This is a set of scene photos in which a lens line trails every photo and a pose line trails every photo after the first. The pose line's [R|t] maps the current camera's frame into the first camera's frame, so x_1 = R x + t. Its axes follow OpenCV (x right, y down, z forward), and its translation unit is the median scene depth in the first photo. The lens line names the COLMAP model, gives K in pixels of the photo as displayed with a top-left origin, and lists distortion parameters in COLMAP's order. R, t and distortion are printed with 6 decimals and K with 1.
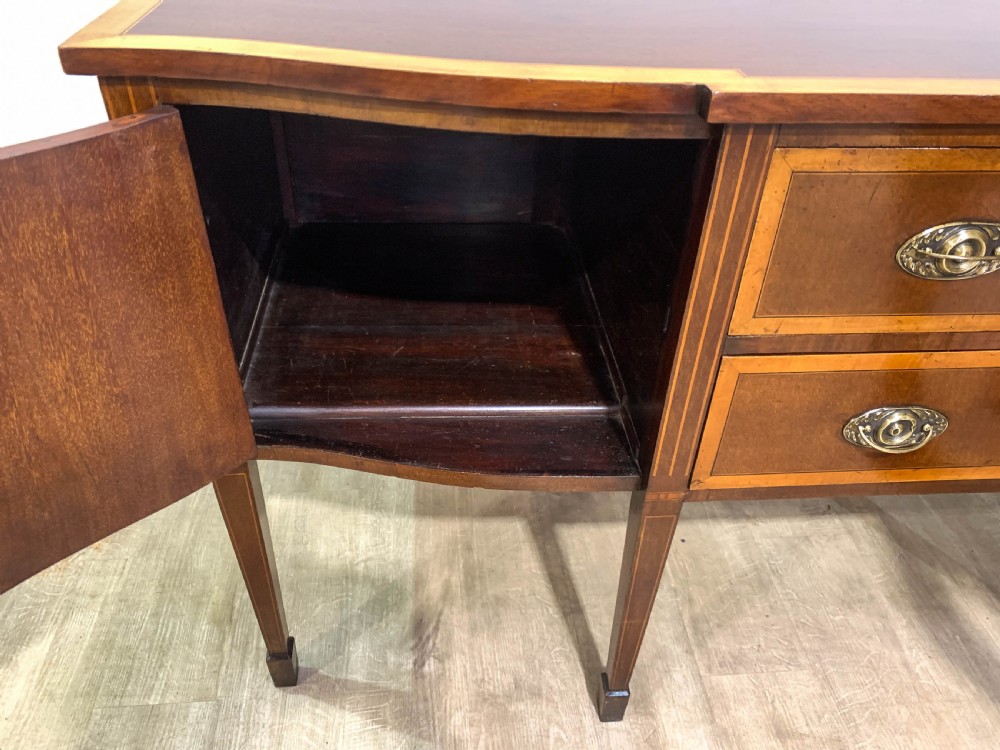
lens RADIAL K [[765.8, 0, 497.7], [0, 765.8, 373.1], [0, 0, 1]] dist [0.007491, 0.001537]
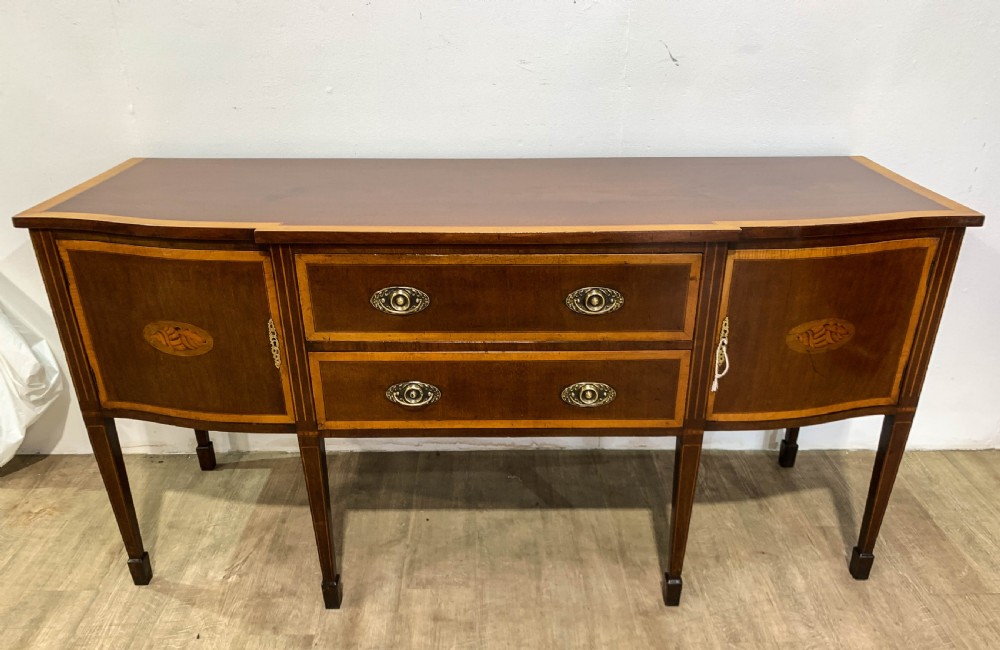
lens RADIAL K [[770.0, 0, 503.0], [0, 770.0, 374.3], [0, 0, 1]] dist [0.010560, -0.005829]
pose [[0.997227, 0.002295, -0.074384, 0.589426], [-0.016041, 0.982657, -0.184736, 0.251179], [0.072671, 0.185417, 0.979969, -0.609928]]
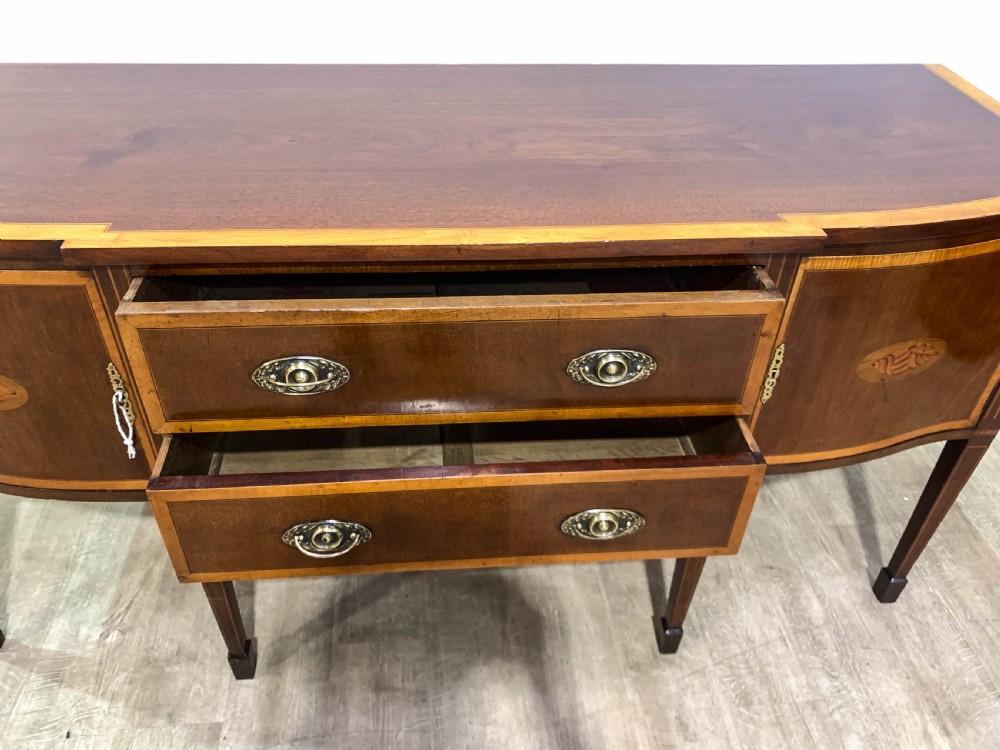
lens RADIAL K [[785.9, 0, 491.8], [0, 785.9, 375.3], [0, 0, 1]] dist [-0.000624, 0.008850]
pose [[0.999984, -0.005675, 0.000159, 0.526851], [0.005671, 0.999809, 0.018706, -0.063134], [-0.000265, -0.018705, 0.999825, -0.266480]]
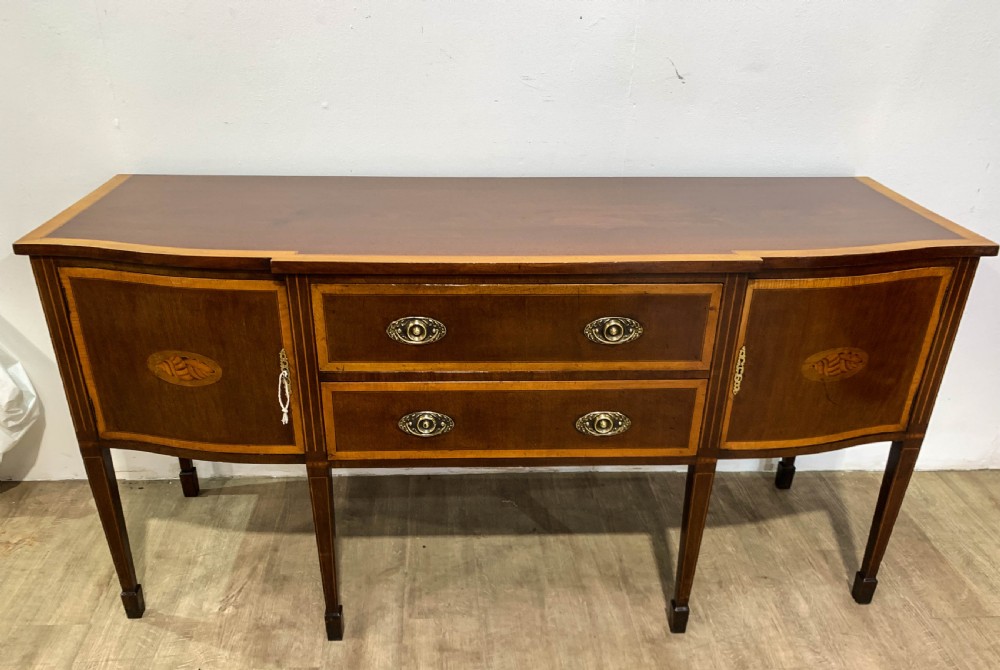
lens RADIAL K [[809.3, 0, 482.0], [0, 809.3, 397.5], [0, 0, 1]] dist [0.014745, -0.012544]
pose [[0.999204, 0.000896, -0.039892, 0.487648], [-0.007446, 0.986374, -0.164352, 0.222449], [0.039201, 0.164518, 0.985595, -0.668256]]
